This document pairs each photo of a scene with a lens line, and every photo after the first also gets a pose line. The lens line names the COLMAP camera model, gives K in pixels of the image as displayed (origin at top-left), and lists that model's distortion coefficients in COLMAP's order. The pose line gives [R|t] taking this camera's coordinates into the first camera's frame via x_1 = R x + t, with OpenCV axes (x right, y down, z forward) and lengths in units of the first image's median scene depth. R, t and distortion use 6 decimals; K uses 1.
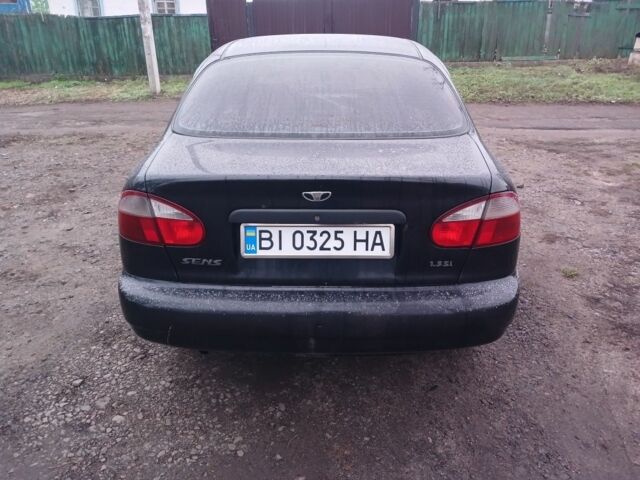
lens RADIAL K [[481.5, 0, 319.5], [0, 481.5, 238.8], [0, 0, 1]] dist [0.019536, -0.020759]
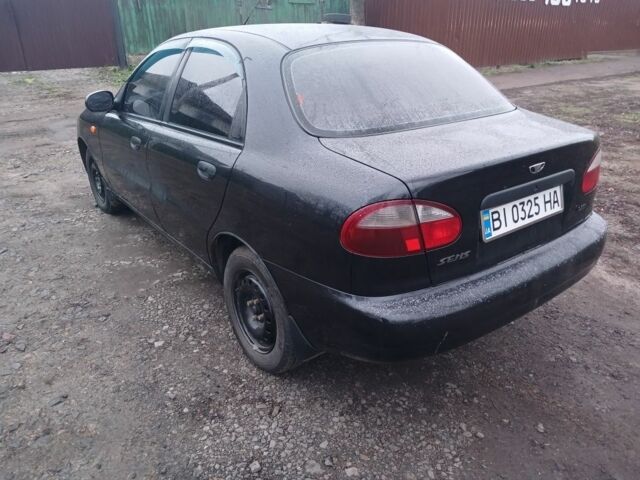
lens RADIAL K [[481.5, 0, 319.1], [0, 481.5, 237.7], [0, 0, 1]] dist [0.019536, -0.020759]
pose [[0.803149, -0.246072, 0.542587, -0.987203], [0.238817, 0.967320, 0.085192, -0.140387], [-0.545819, 0.061157, 0.835668, 0.343150]]
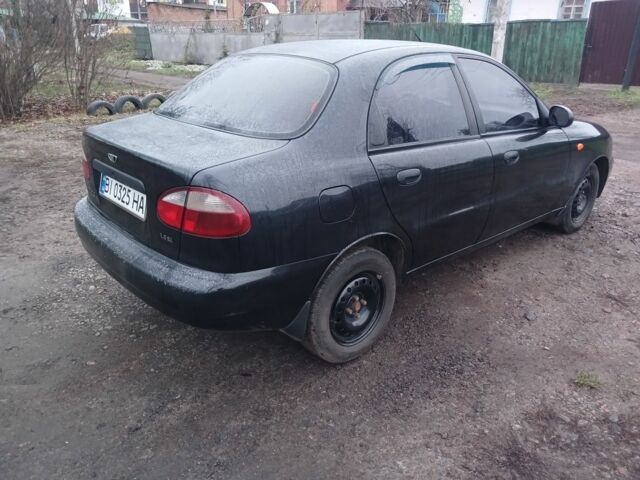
lens RADIAL K [[481.5, 0, 322.7], [0, 481.5, 239.4], [0, 0, 1]] dist [0.019536, -0.020759]
pose [[0.694702, 0.281126, -0.662085, 1.287246], [-0.287295, 0.952298, 0.102904, -0.171354], [0.659432, 0.118726, 0.742330, 0.394053]]
